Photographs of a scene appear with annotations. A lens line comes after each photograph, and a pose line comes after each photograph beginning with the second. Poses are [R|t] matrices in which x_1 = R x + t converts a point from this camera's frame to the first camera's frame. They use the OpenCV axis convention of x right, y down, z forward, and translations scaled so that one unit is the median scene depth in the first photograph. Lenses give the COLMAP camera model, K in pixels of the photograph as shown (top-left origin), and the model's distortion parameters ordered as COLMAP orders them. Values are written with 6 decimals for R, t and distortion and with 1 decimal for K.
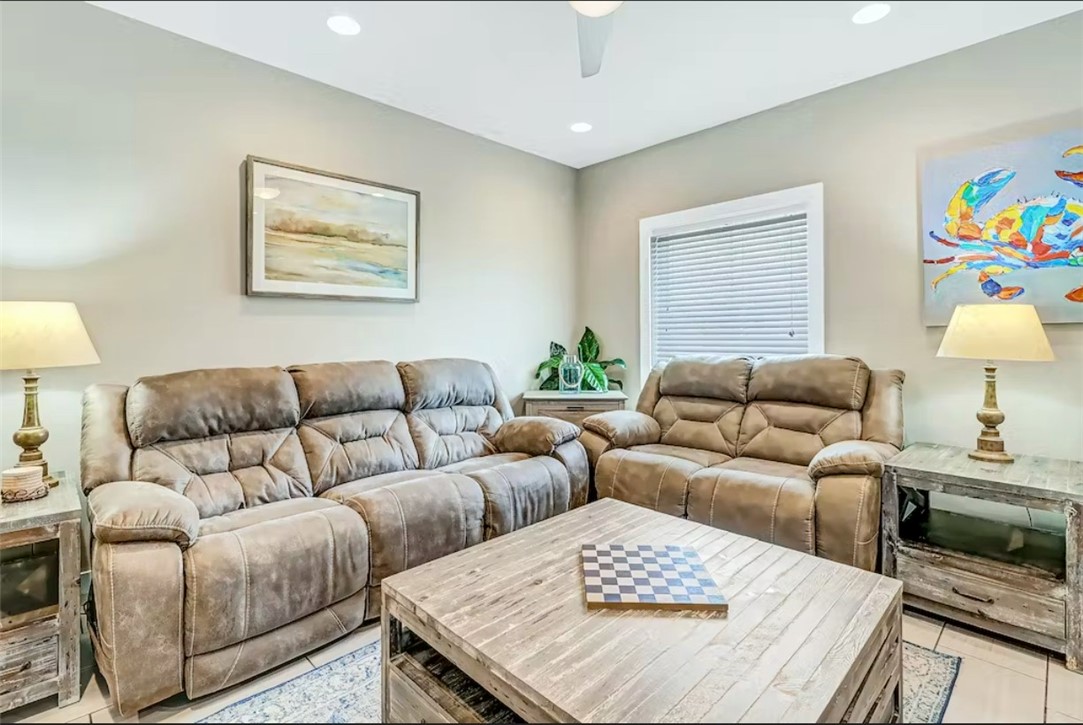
lens RADIAL K [[522.7, 0, 521.9], [0, 522.7, 327.3], [0, 0, 1]] dist [-0.000656, -0.000398]
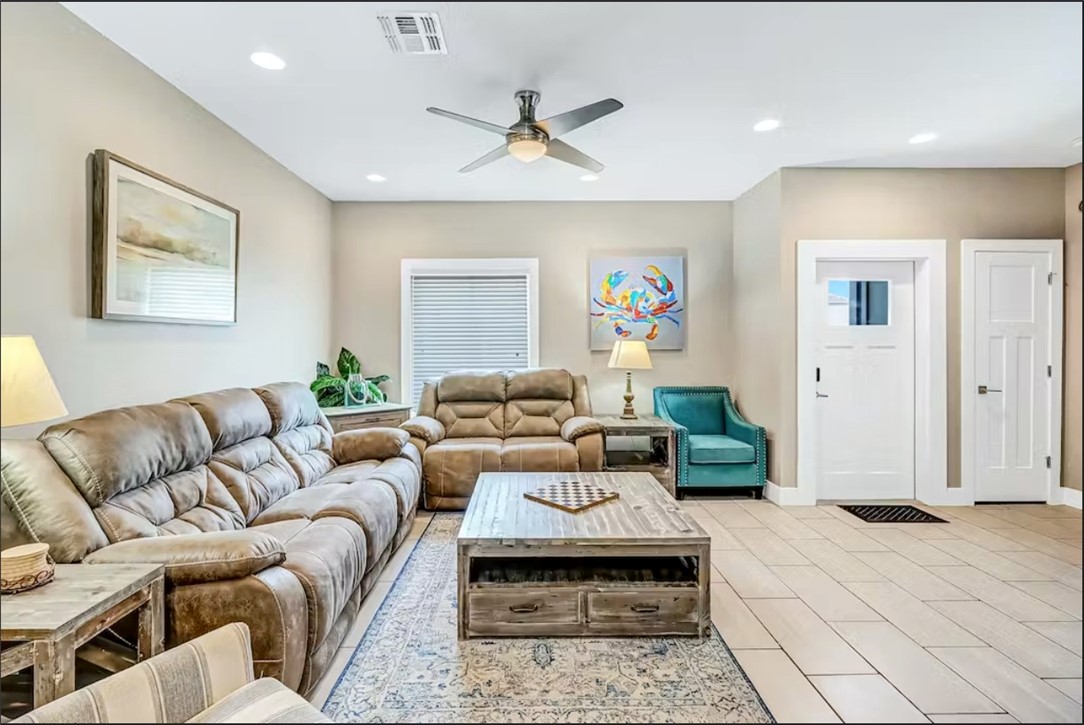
lens RADIAL K [[523.2, 0, 541.6], [0, 523.2, 336.0], [0, 0, 1]] dist [-0.000656, -0.000398]
pose [[0.668621, 0.012877, 0.743492, -0.660008], [-0.012356, 0.999904, -0.006206, -0.036924], [-0.743501, -0.005037, 0.668716, -0.073321]]
